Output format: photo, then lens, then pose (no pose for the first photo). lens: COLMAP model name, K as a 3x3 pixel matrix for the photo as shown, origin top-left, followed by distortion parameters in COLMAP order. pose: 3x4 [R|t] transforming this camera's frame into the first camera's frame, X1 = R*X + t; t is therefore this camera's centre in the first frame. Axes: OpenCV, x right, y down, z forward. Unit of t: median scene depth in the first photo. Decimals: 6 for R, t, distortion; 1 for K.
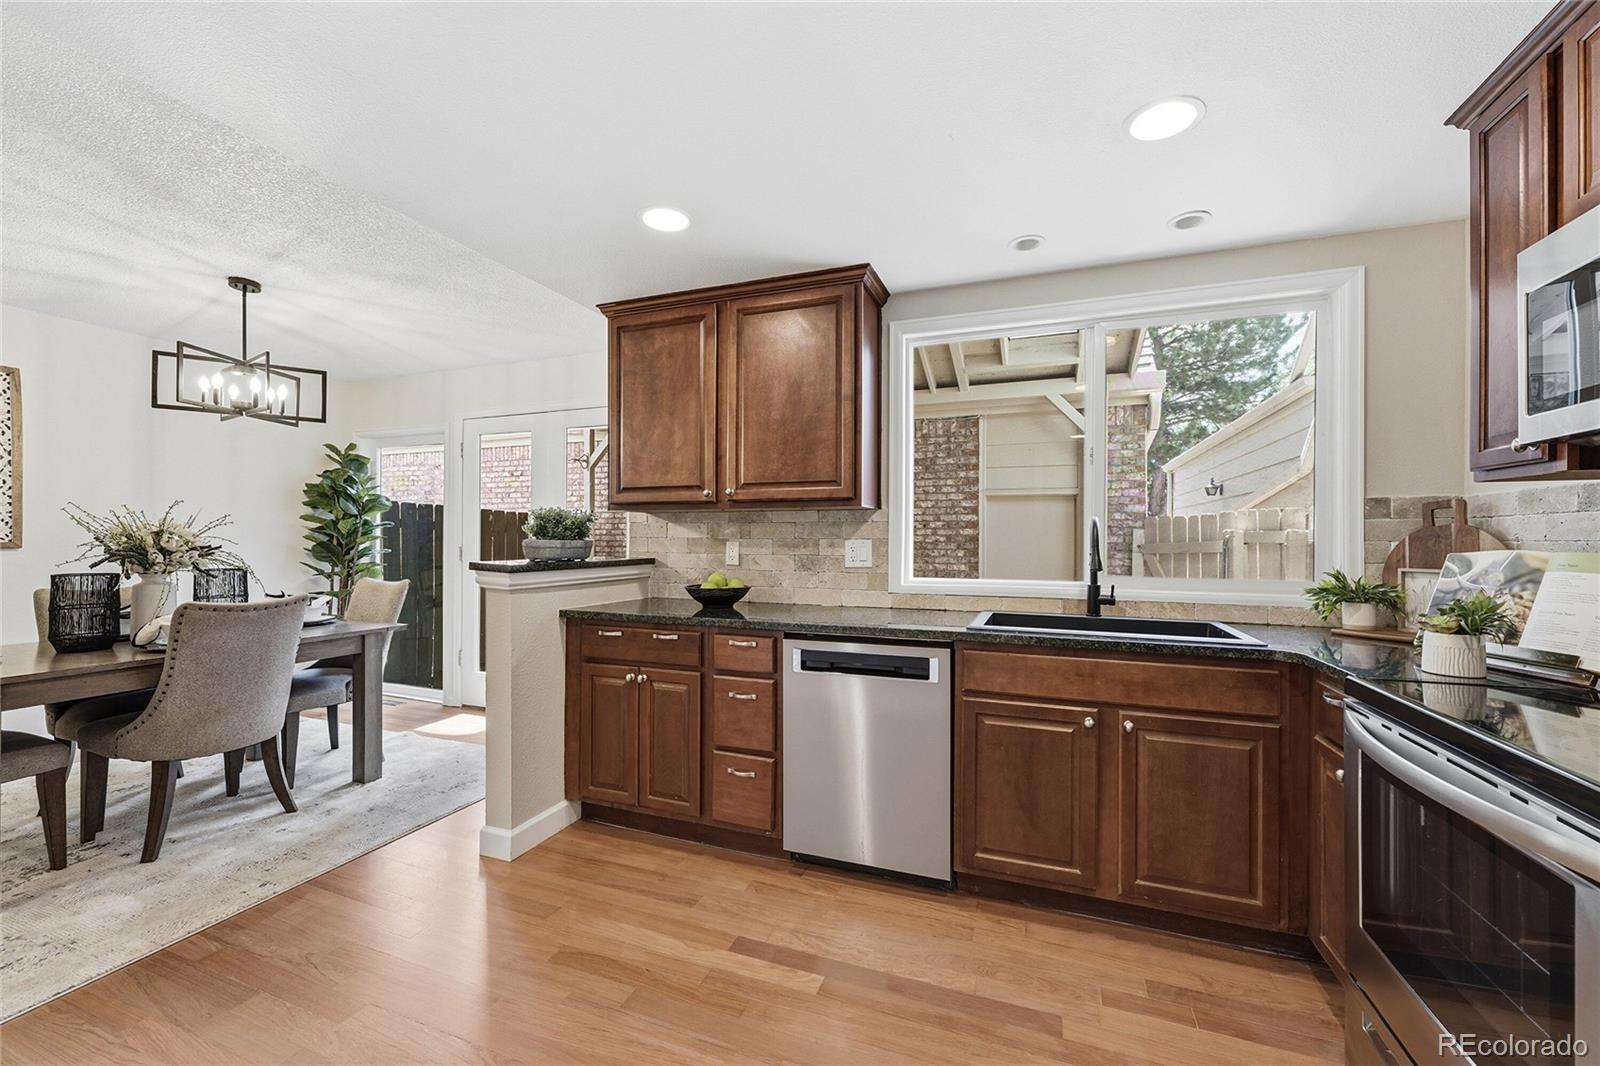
lens RADIAL K [[643.0, 0, 792.8], [0, 643.0, 537.6], [0, 0, 1]] dist [-0.006383, 0.001560]
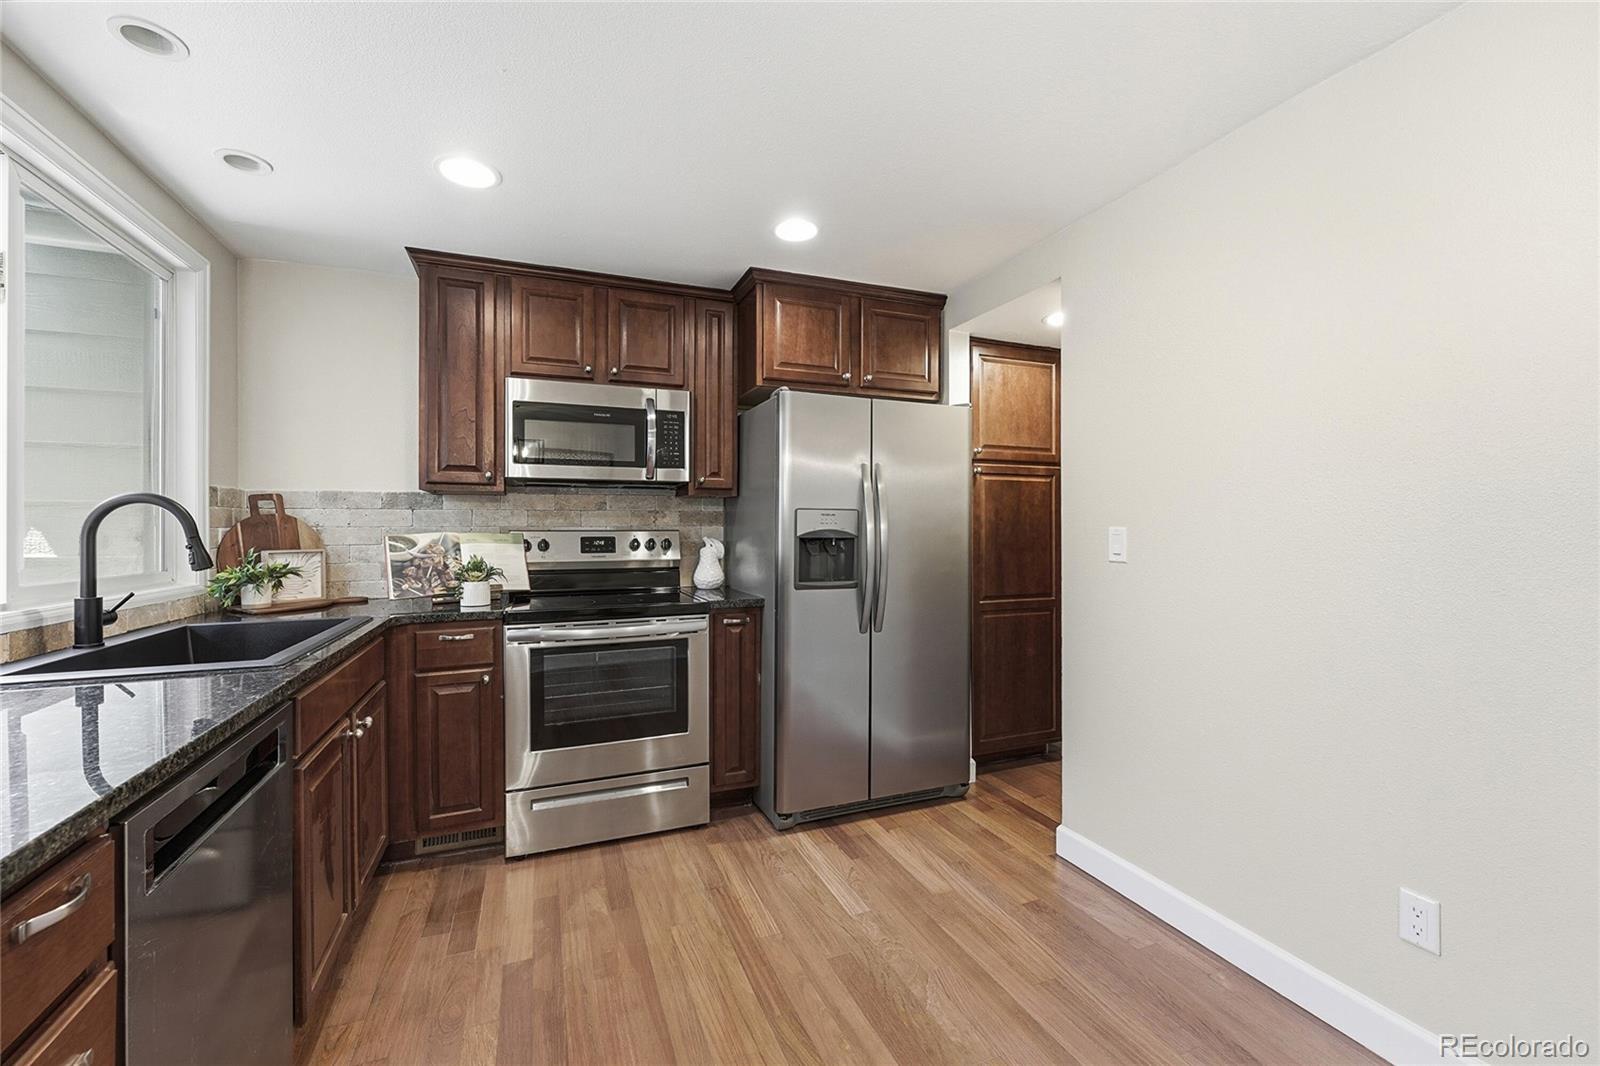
lens RADIAL K [[643.0, 0, 809.5], [0, 643.0, 531.2], [0, 0, 1]] dist [-0.006383, 0.001560]
pose [[-0.694405, -0.005284, 0.719565, -0.491136], [-0.002830, 0.999985, 0.004613, 0.004079], [-0.719578, 0.001167, -0.694410, 0.942665]]
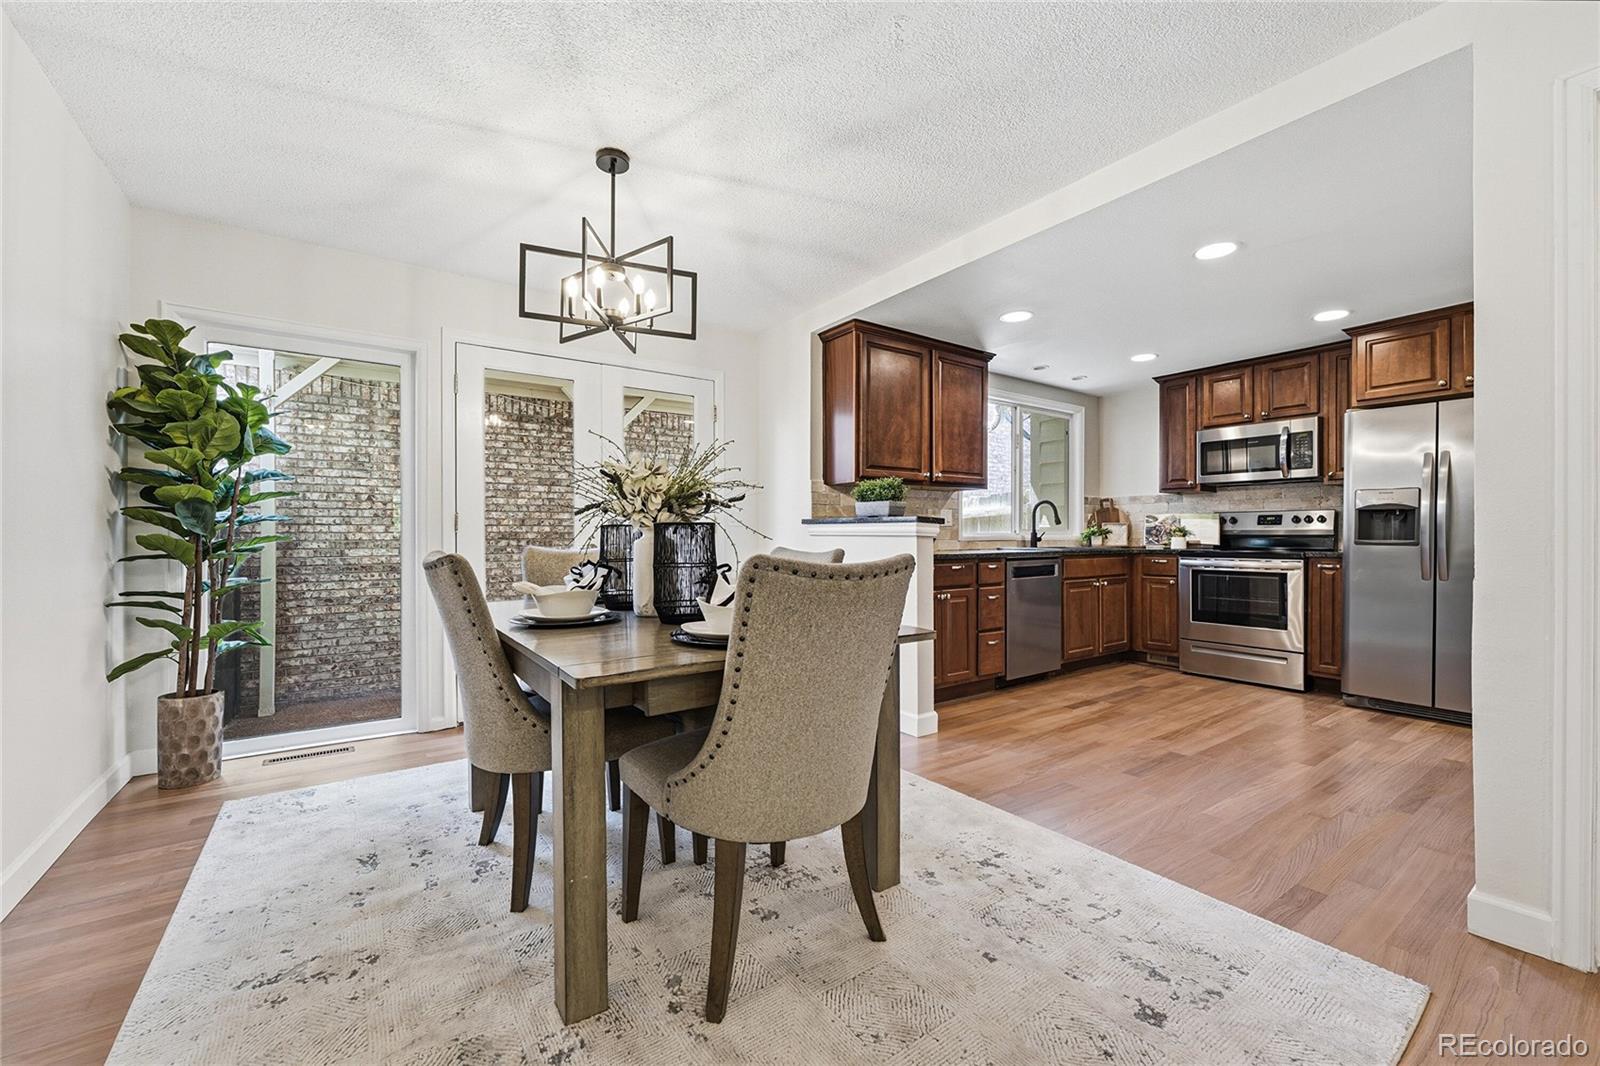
lens RADIAL K [[643.0, 0, 797.4], [0, 643.0, 537.2], [0, 0, 1]] dist [-0.006383, 0.001560]
pose [[0.551358, -0.009737, 0.834212, -1.783882], [0.001514, 0.999942, 0.010671, 0.068019], [-0.834267, -0.004621, 0.551341, 0.493583]]
